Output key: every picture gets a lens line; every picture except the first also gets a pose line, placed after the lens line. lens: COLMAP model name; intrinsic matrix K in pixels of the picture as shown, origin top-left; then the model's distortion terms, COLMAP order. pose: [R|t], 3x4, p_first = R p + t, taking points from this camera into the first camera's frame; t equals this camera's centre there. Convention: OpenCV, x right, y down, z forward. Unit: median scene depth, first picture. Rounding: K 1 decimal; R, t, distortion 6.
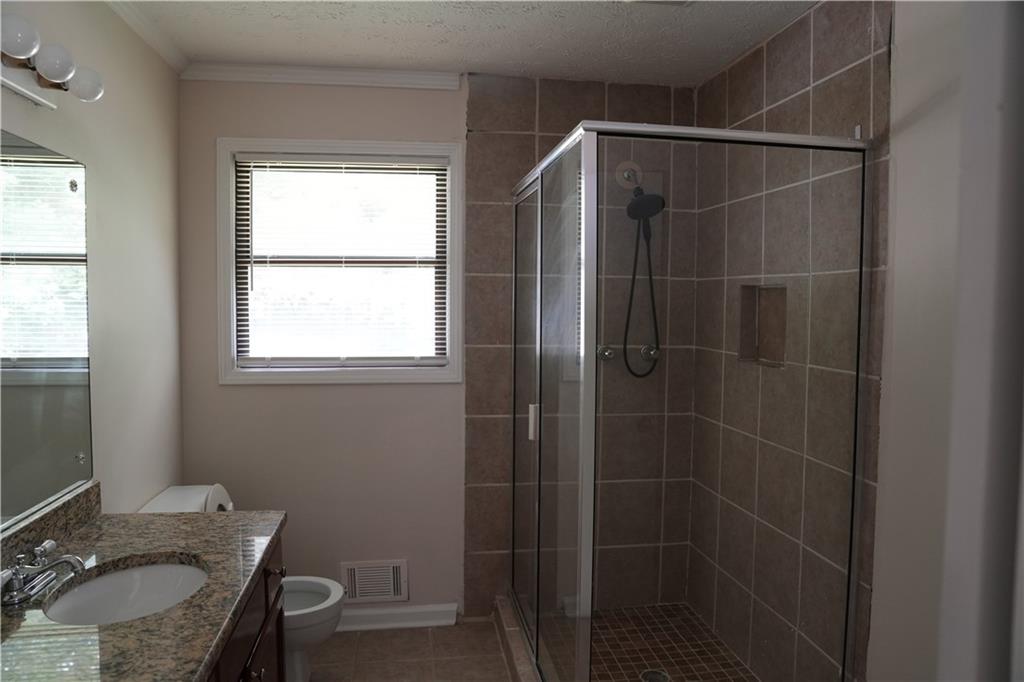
lens RADIAL K [[705.2, 0, 509.8], [0, 705.2, 339.1], [0, 0, 1]] dist [-0.137156, 0.106997]
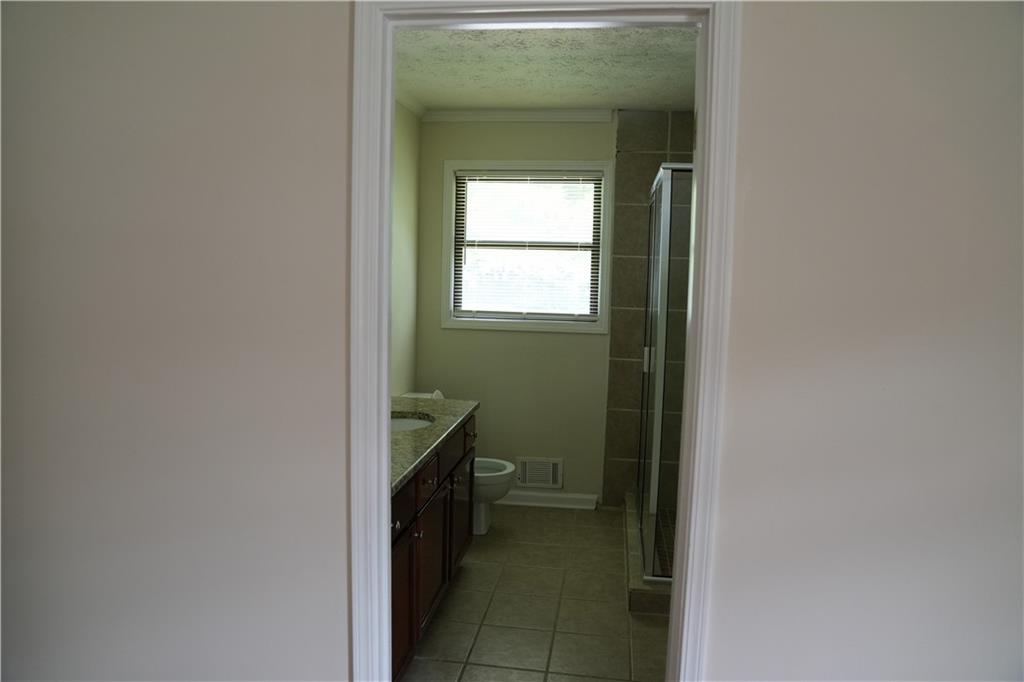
lens RADIAL K [[705.2, 0, 509.8], [0, 705.2, 339.1], [0, 0, 1]] dist [-0.137156, 0.106997]
pose [[0.956752, 0.045779, -0.287280, 0.148048], [-0.035673, 0.998550, 0.040317, 0.023028], [0.288710, -0.028325, 0.956998, -0.386992]]
